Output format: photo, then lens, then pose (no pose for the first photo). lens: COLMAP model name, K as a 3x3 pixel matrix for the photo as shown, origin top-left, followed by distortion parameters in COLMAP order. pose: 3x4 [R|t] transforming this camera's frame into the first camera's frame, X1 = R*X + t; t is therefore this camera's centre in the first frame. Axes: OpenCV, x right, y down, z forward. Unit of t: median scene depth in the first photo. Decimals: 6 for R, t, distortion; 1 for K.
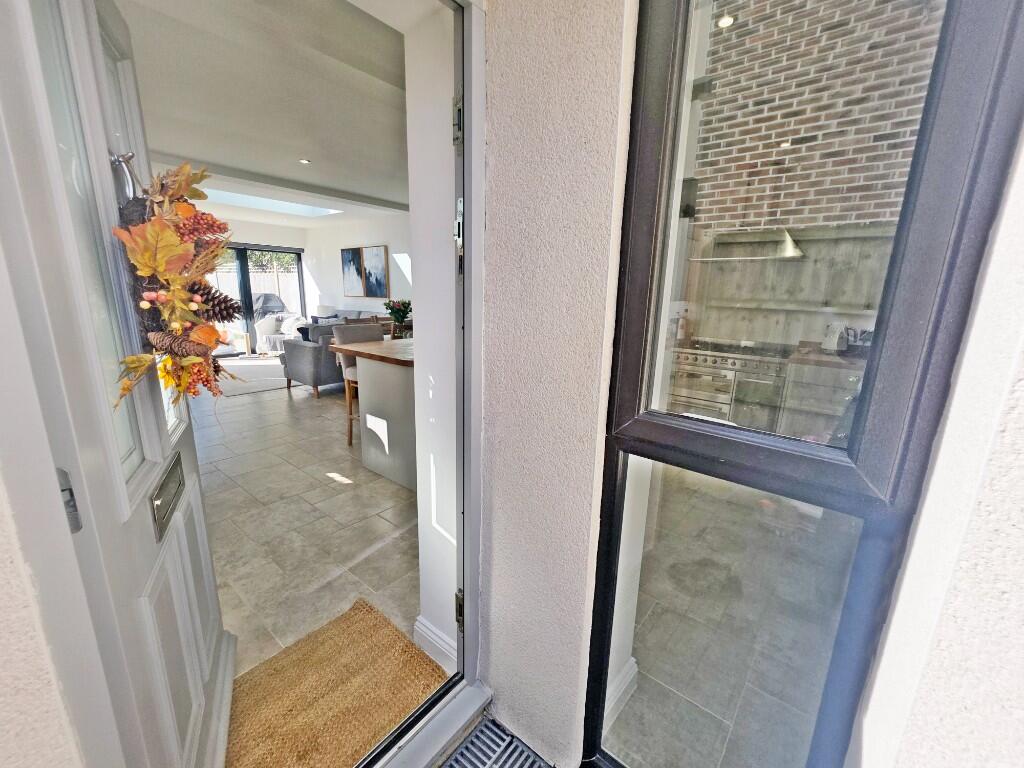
lens RADIAL K [[421.9, 0, 511.4], [0, 421.9, 392.2], [0, 0, 1]] dist [-0.000275, 0.000063]
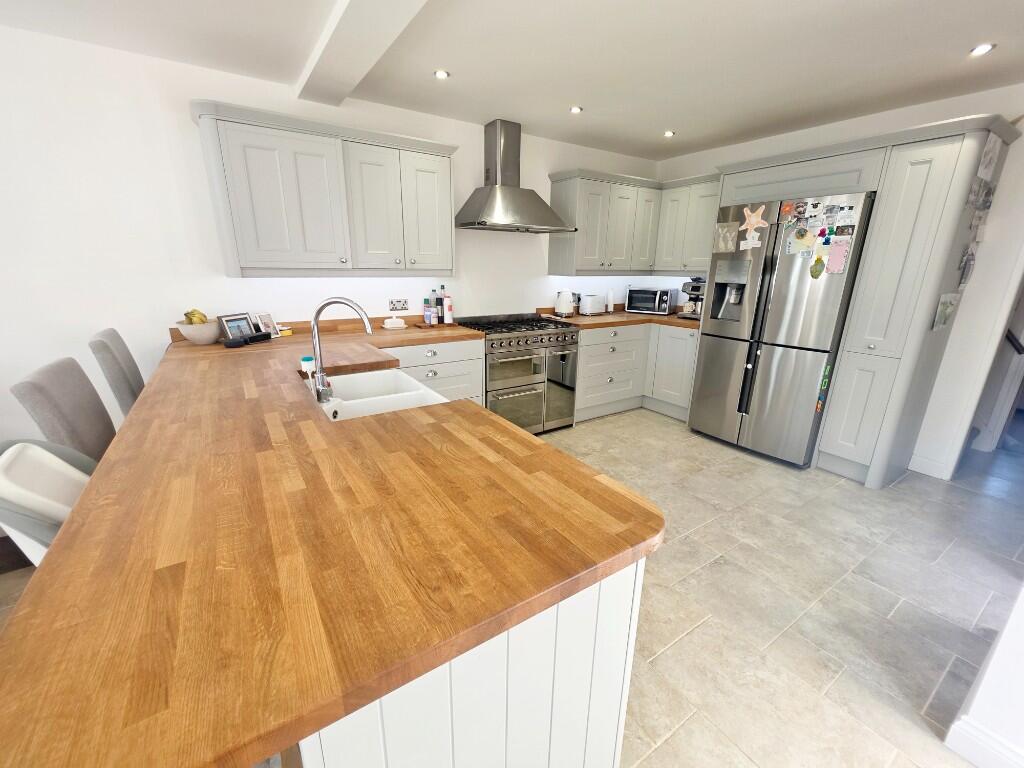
lens RADIAL K [[421.9, 0, 511.4], [0, 421.9, 392.2], [0, 0, 1]] dist [-0.000275, 0.000063]
pose [[0.299028, -0.295828, 0.907231, -0.330015], [0.222343, 0.946164, 0.235238, -0.162881], [-0.927980, 0.131374, 0.348704, 0.619601]]
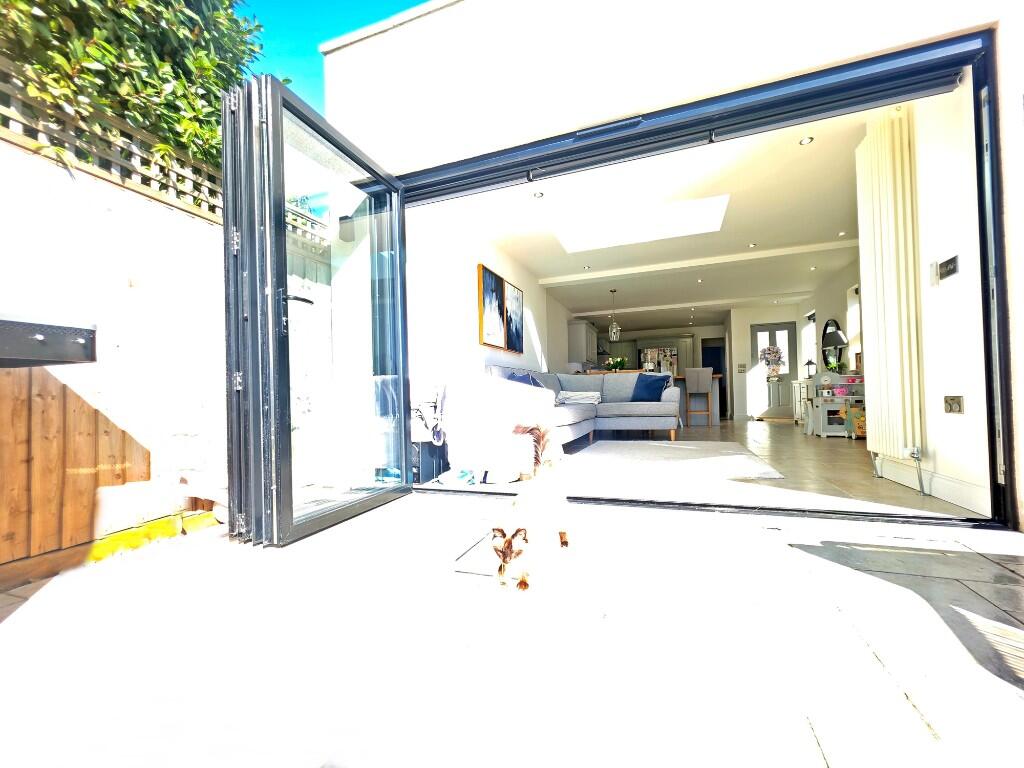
lens RADIAL K [[421.9, 0, 511.4], [0, 421.9, 392.2], [0, 0, 1]] dist [-0.000275, 0.000063]
pose [[-0.326709, -0.003703, 0.945118, -1.787296], [0.239053, 0.967153, 0.086425, -0.381015], [-0.914393, 0.254169, -0.315093, 2.187982]]
